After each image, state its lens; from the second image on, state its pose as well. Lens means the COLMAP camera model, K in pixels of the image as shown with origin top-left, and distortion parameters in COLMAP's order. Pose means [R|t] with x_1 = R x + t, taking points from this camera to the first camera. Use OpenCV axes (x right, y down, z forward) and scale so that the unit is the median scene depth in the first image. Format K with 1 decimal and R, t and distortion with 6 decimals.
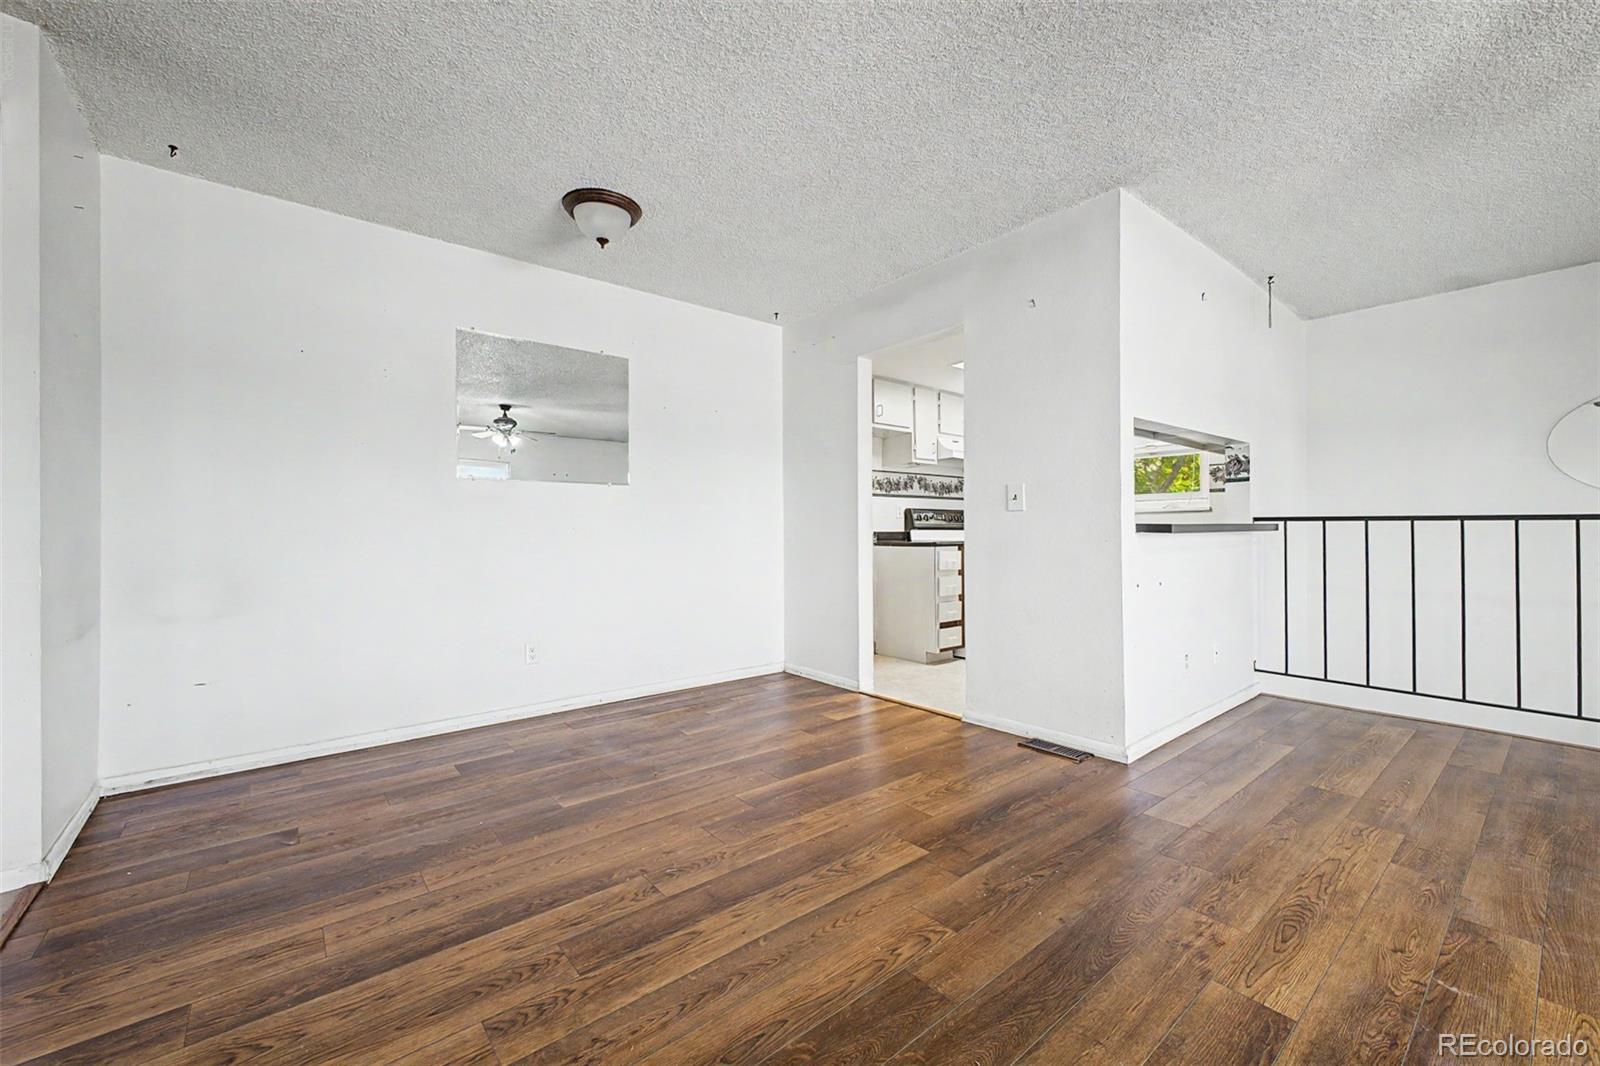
lens RADIAL K [[633.7, 0, 808.1], [0, 633.7, 529.5], [0, 0, 1]] dist [0.017516, -0.007525]
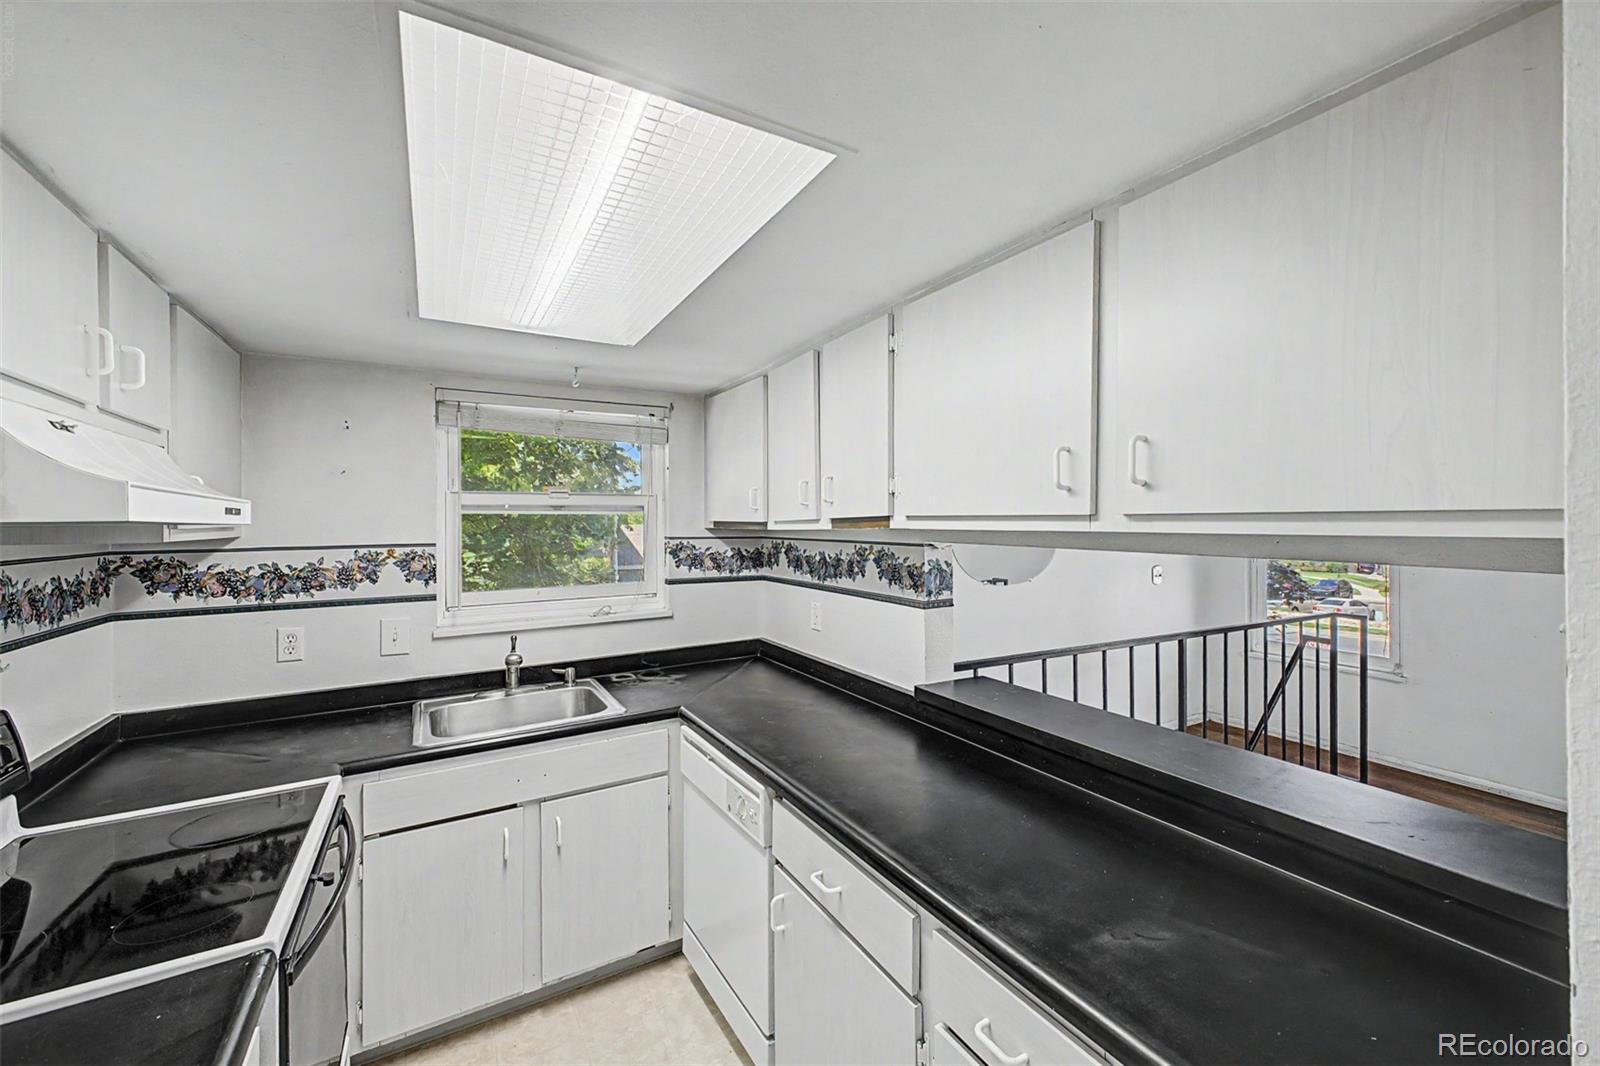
lens RADIAL K [[633.7, 0, 808.1], [0, 633.7, 529.5], [0, 0, 1]] dist [0.017516, -0.007525]
pose [[0.160255, -0.009135, 0.987033, 0.115011], [0.005484, 0.999950, 0.008364, -0.173743], [-0.987060, 0.004073, 0.160297, 1.194897]]
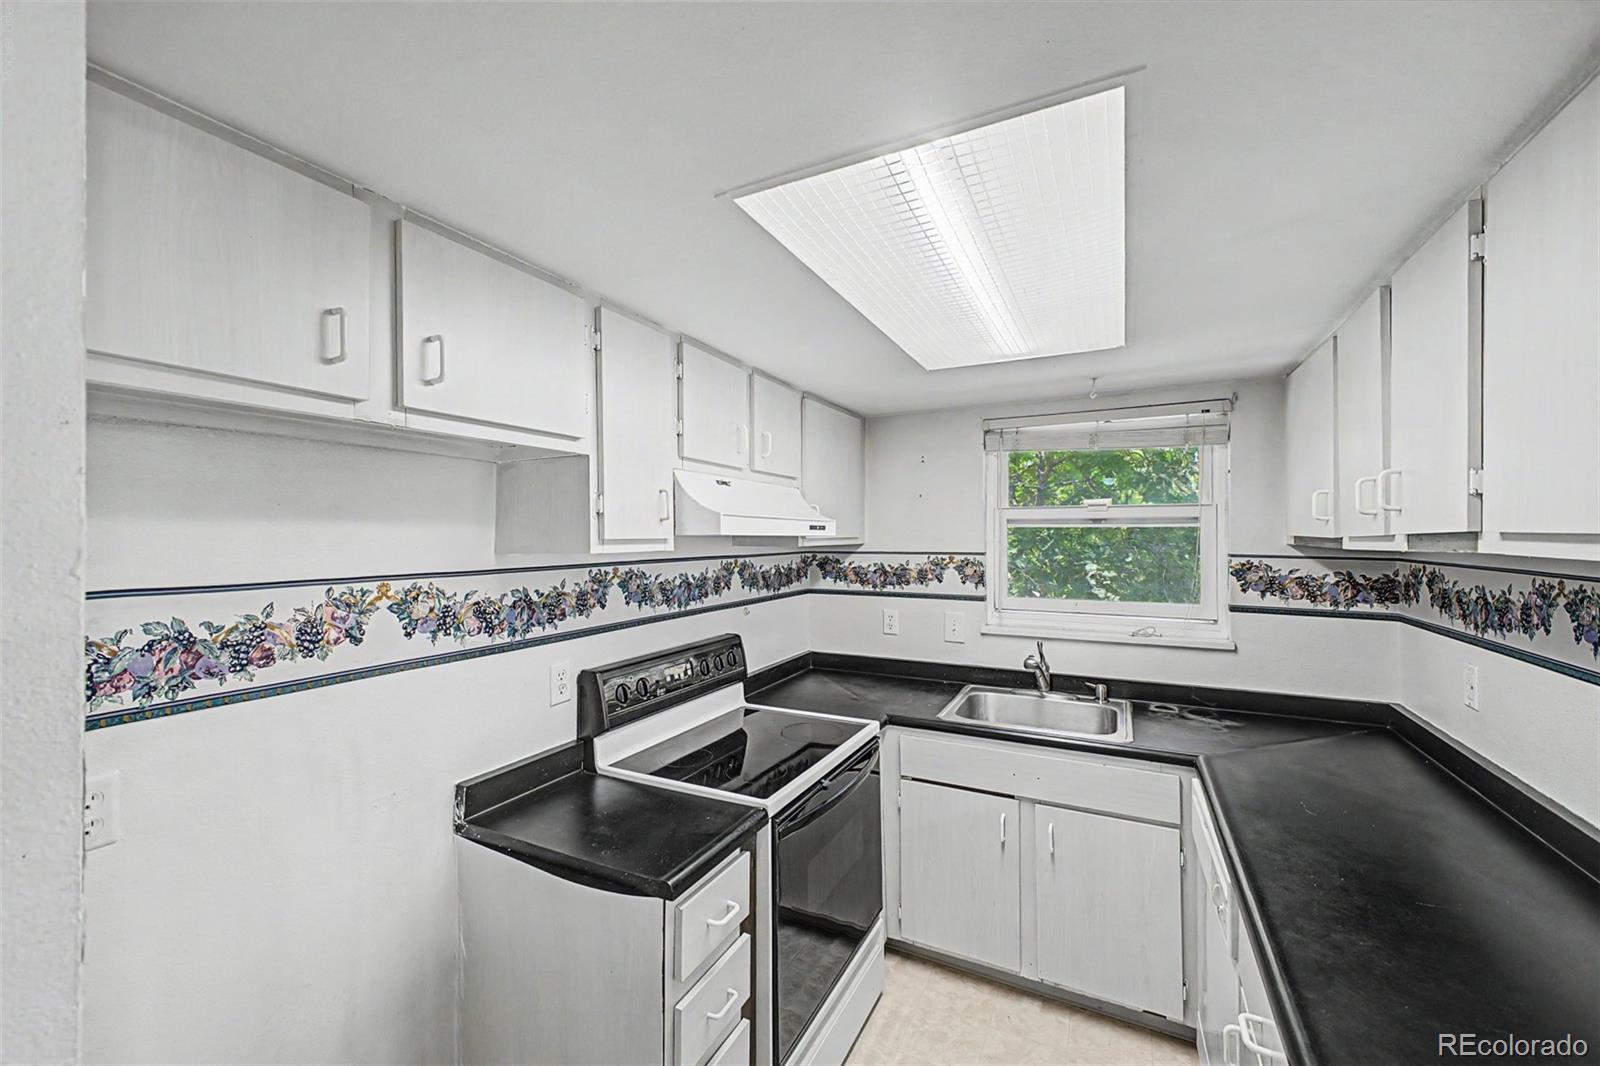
lens RADIAL K [[625.5, 0, 800.0], [0, 625.5, 533.0], [0, 0, 1]] dist [-0.005489, -0.000215]
pose [[0.921144, 0.005305, 0.389186, 0.215644], [-0.005269, 0.999985, -0.001161, -0.178074], [-0.389186, -0.000982, 0.921159, 1.055536]]
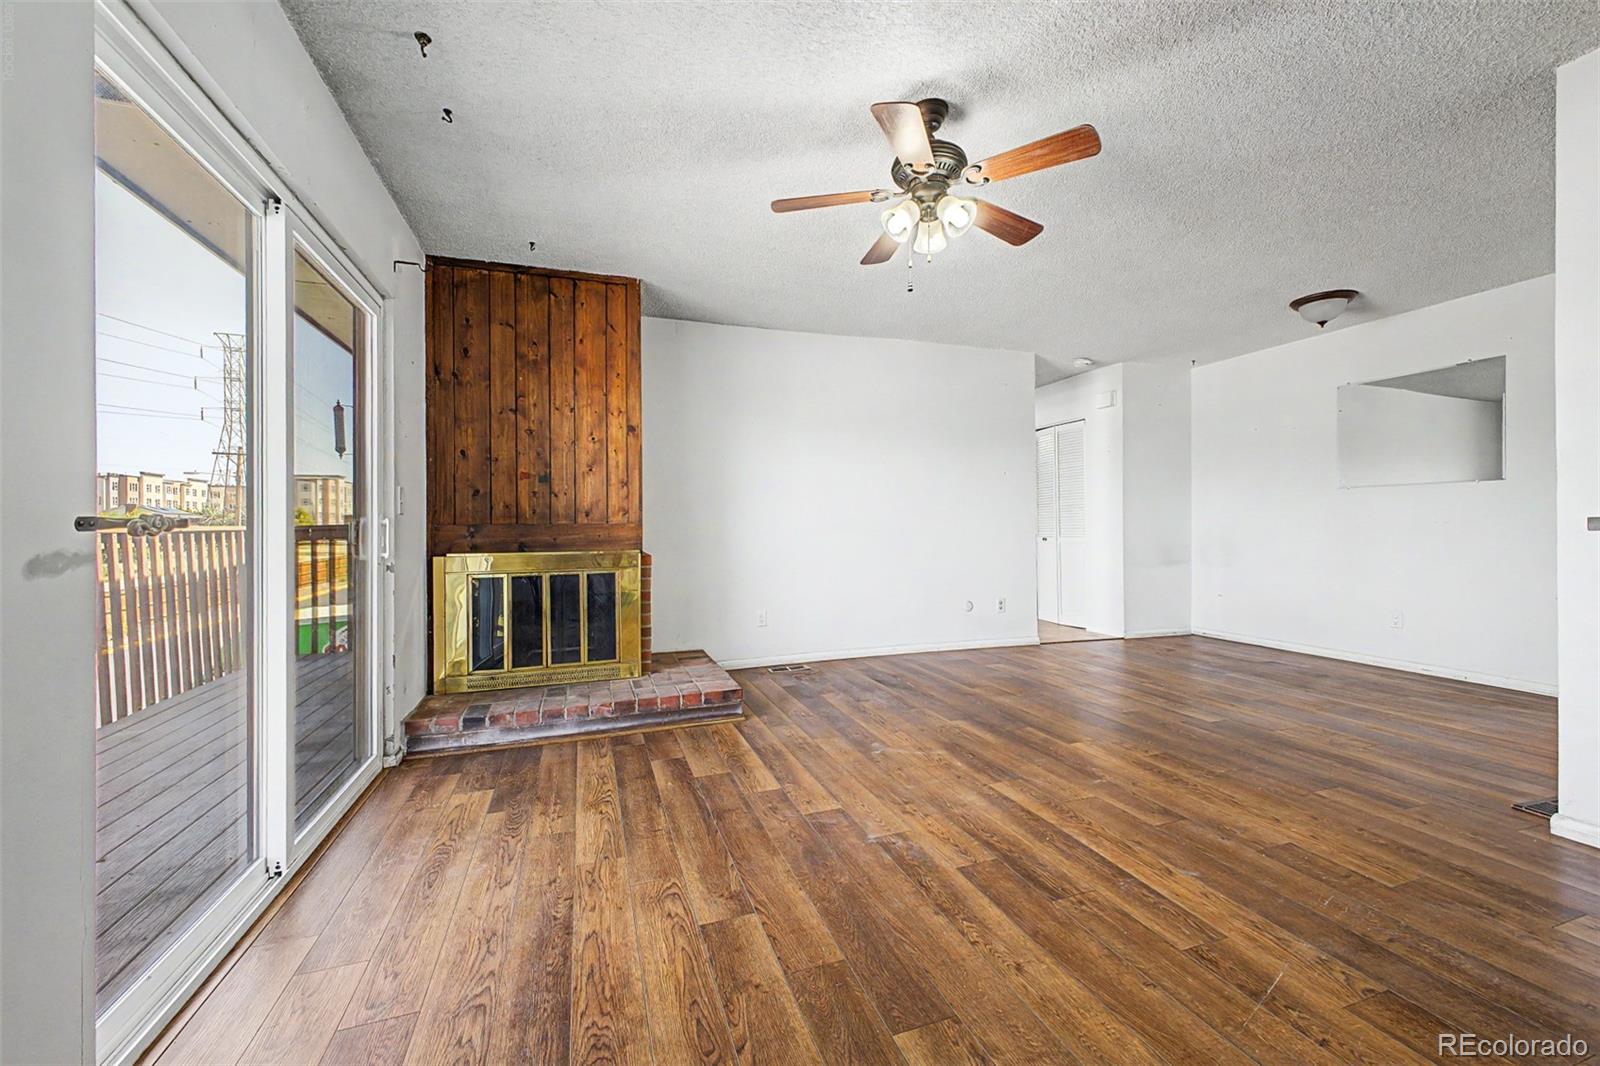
lens RADIAL K [[643.0, 0, 802.8], [0, 643.0, 525.8], [0, 0, 1]] dist [0.015877, -0.003664]
pose [[-0.343276, 0.003601, -0.939228, 1.273905], [0.004459, 0.999988, 0.002204, -0.002133], [0.939224, -0.003432, -0.343288, 0.359832]]
